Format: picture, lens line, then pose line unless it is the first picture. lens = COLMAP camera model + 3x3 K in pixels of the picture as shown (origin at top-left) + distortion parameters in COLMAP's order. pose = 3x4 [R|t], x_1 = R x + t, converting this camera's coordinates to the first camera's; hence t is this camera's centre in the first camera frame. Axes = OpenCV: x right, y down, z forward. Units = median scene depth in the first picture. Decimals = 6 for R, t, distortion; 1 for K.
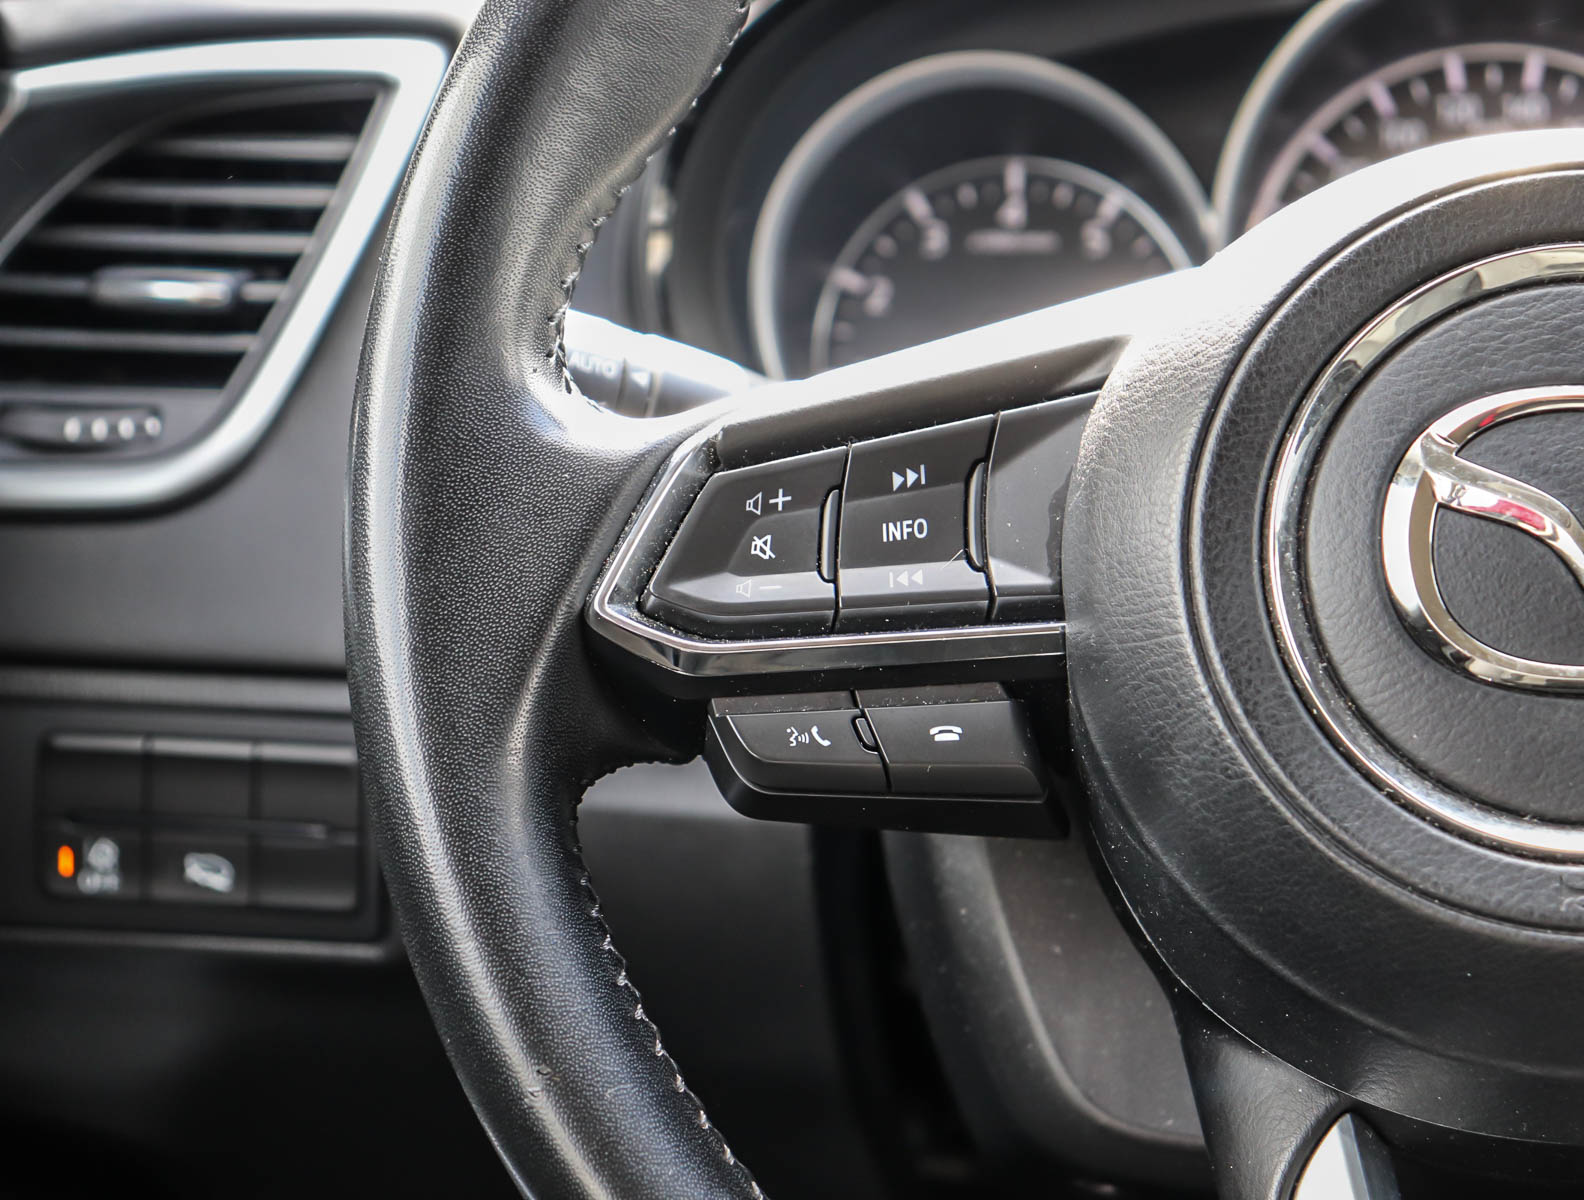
lens RADIAL K [[4050.2, 0, 792.0], [0, 4050.2, 600.0], [0, 0, 1]] dist [0.231496, 0.414031]
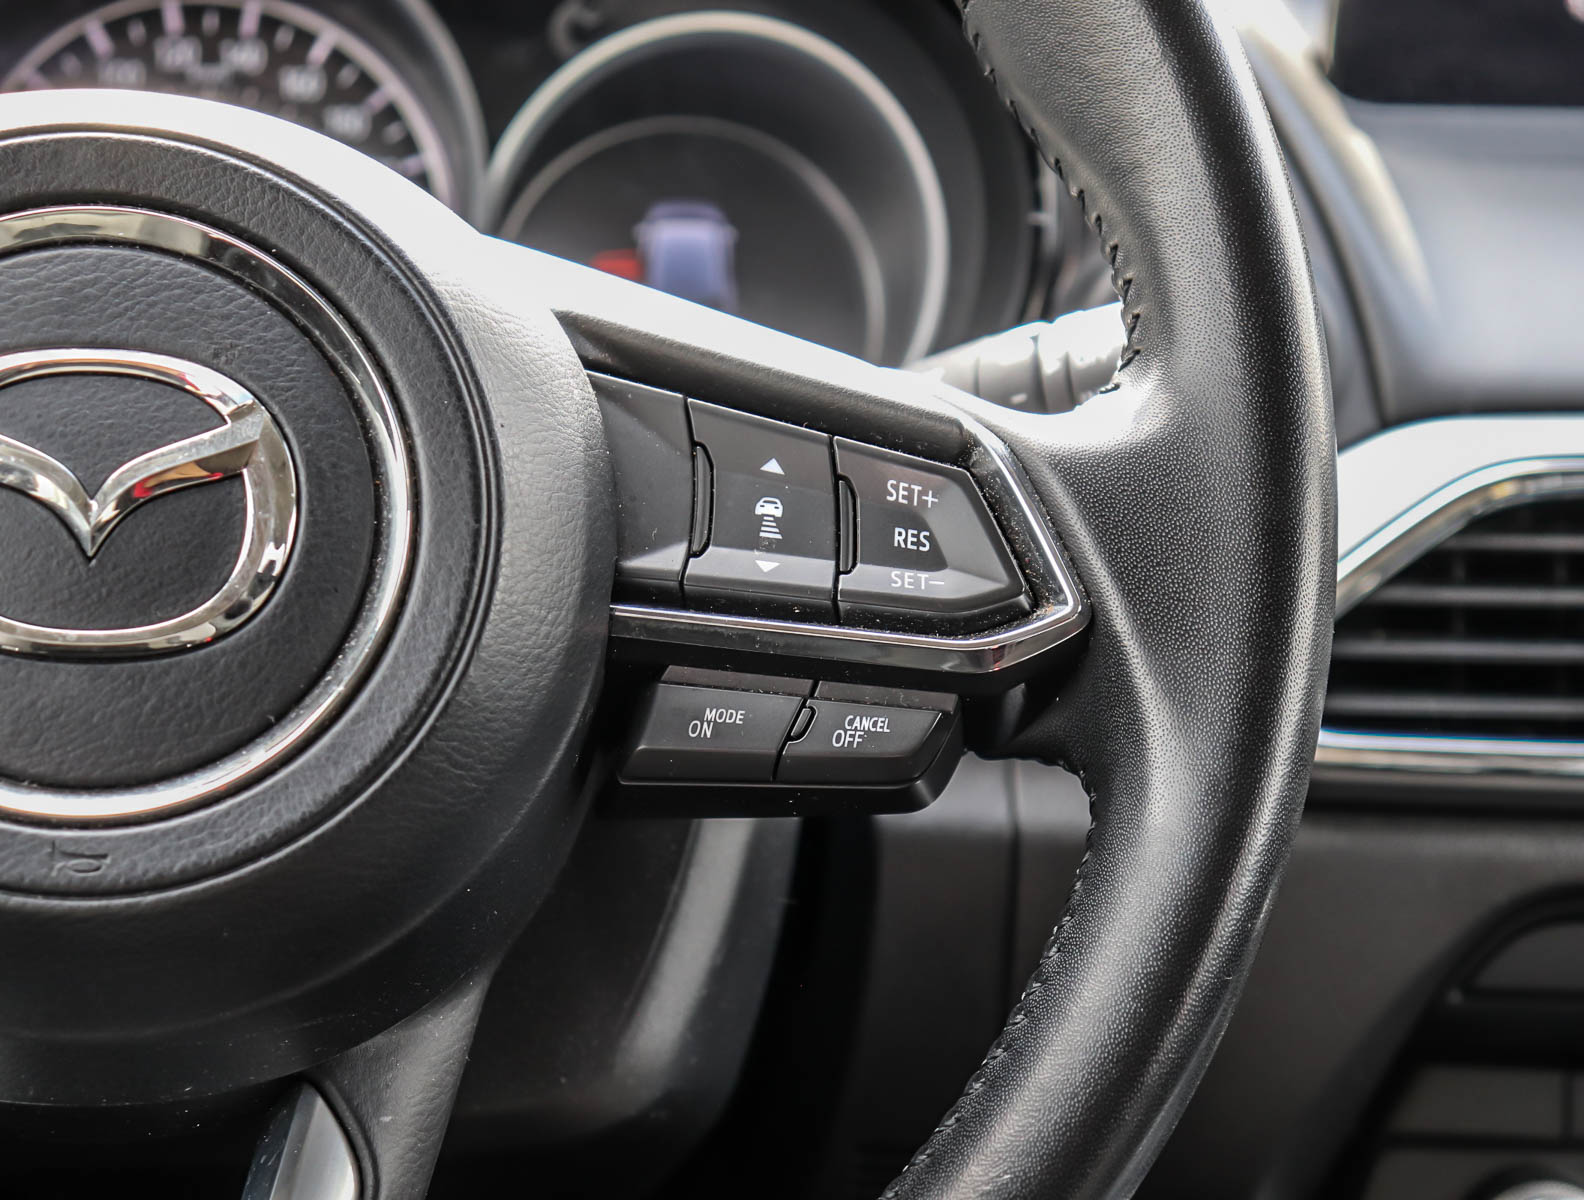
lens RADIAL K [[4050.2, 0, 792.0], [0, 4050.2, 600.0], [0, 0, 1]] dist [0.231496, 0.414031]
pose [[0.974782, -0.003218, 0.223136, 0.139183], [-0.001450, 0.999784, 0.020755, -0.012222], [-0.223154, -0.020555, 0.974566, -0.011883]]
